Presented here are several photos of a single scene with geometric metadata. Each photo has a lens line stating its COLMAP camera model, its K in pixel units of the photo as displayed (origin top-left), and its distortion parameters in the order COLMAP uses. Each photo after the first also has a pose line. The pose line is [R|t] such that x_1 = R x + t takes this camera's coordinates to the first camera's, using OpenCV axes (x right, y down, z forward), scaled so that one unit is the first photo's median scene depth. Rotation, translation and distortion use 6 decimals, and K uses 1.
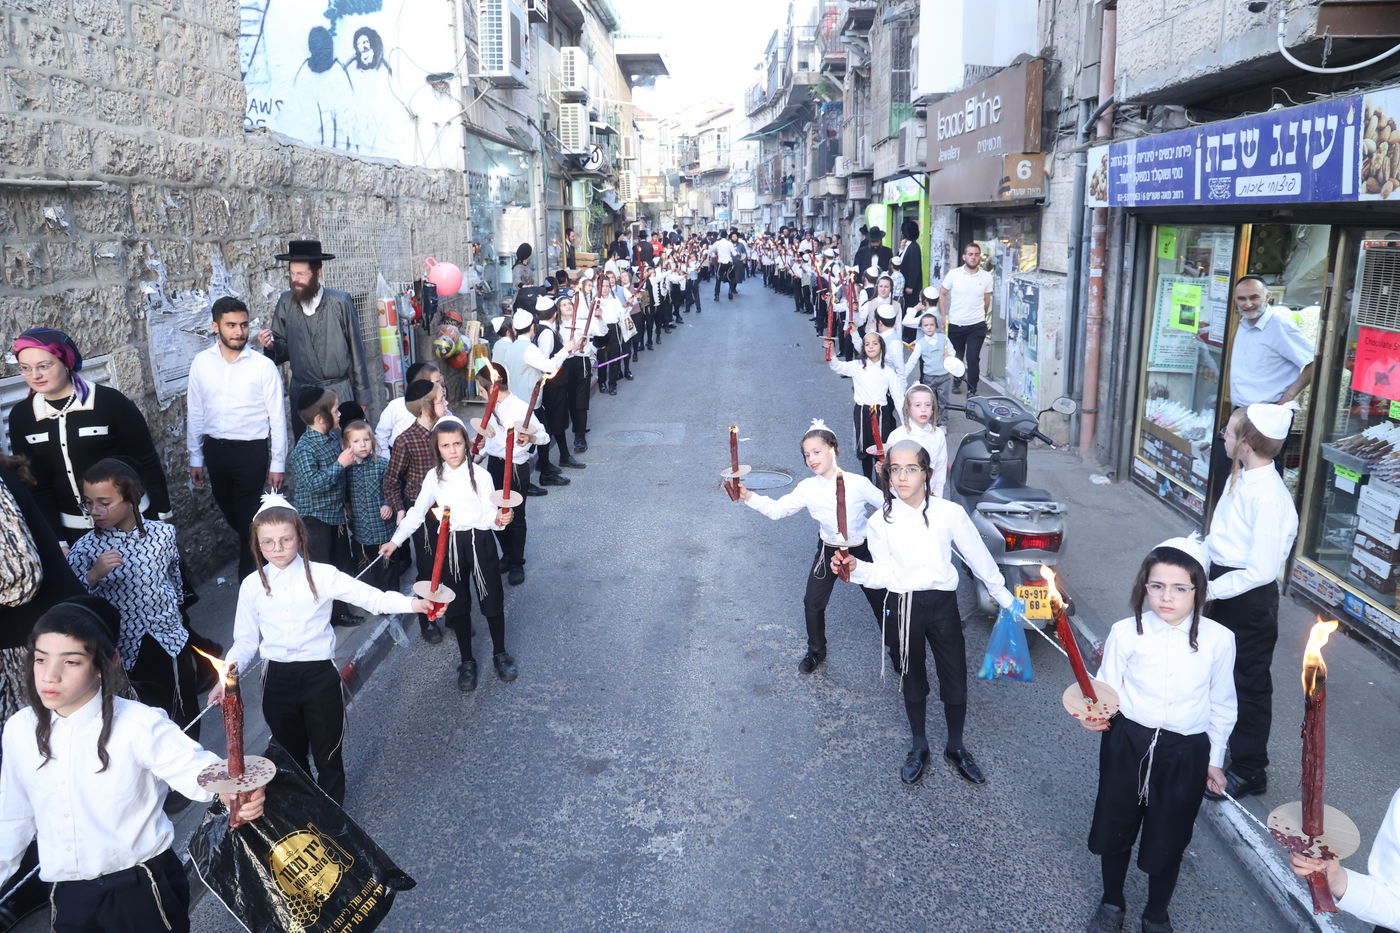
lens RADIAL K [[980.8, 0, 740.9], [0, 980.8, 452.9], [0, 0, 1]] dist [-0.067889, 0.048004]
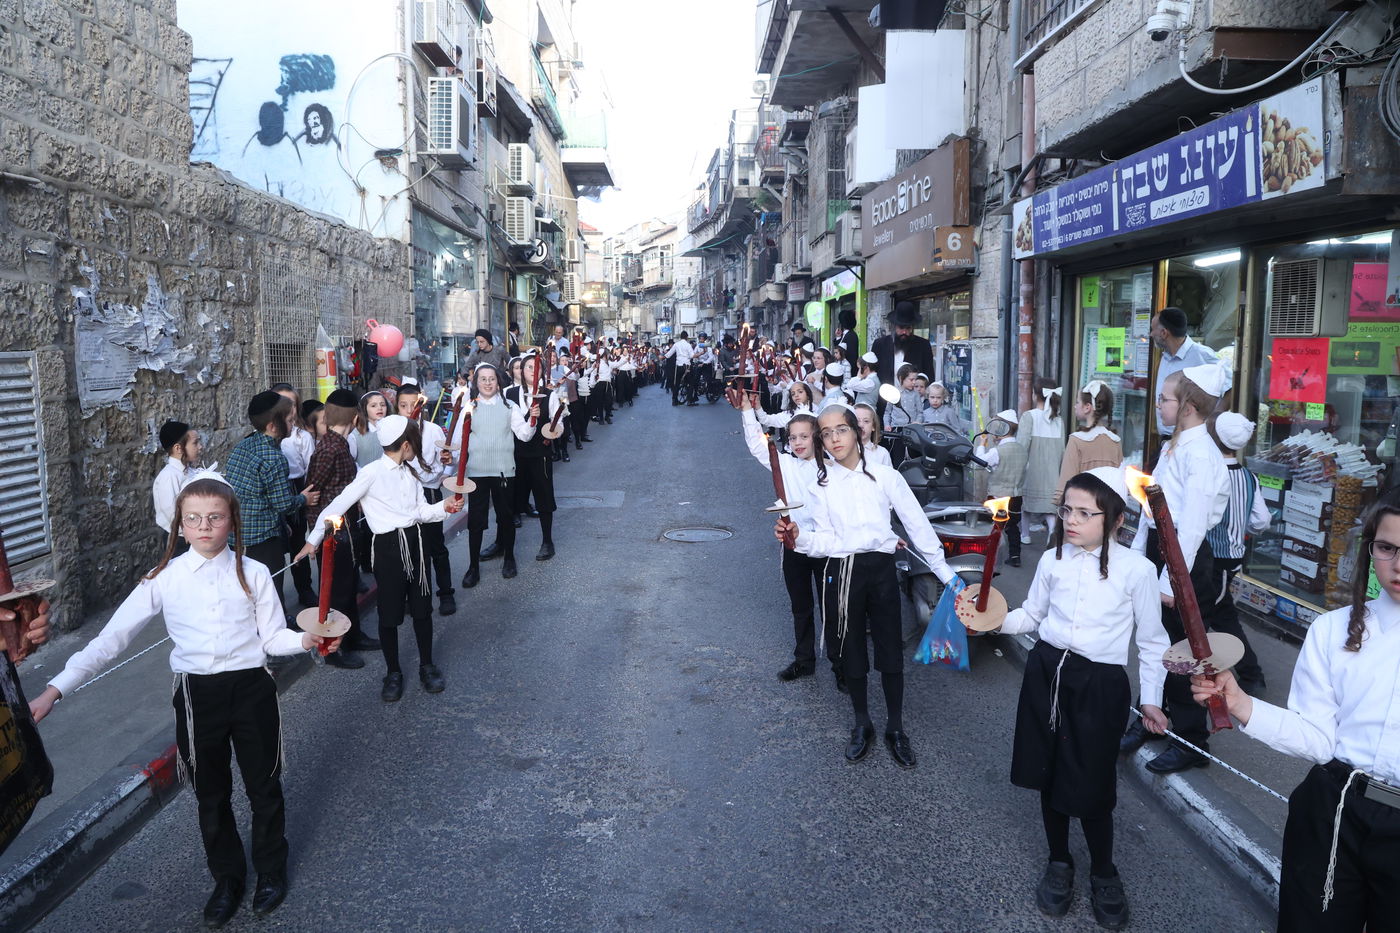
lens RADIAL K [[980.8, 0, 736.0], [0, 980.8, 471.2], [0, 0, 1]] dist [-0.067889, 0.048004]
pose [[0.998587, 0.003750, 0.053015, 0.005576], [0.002654, 0.992746, -0.120205, 0.124263], [-0.053081, 0.120176, 0.991332, 0.008859]]
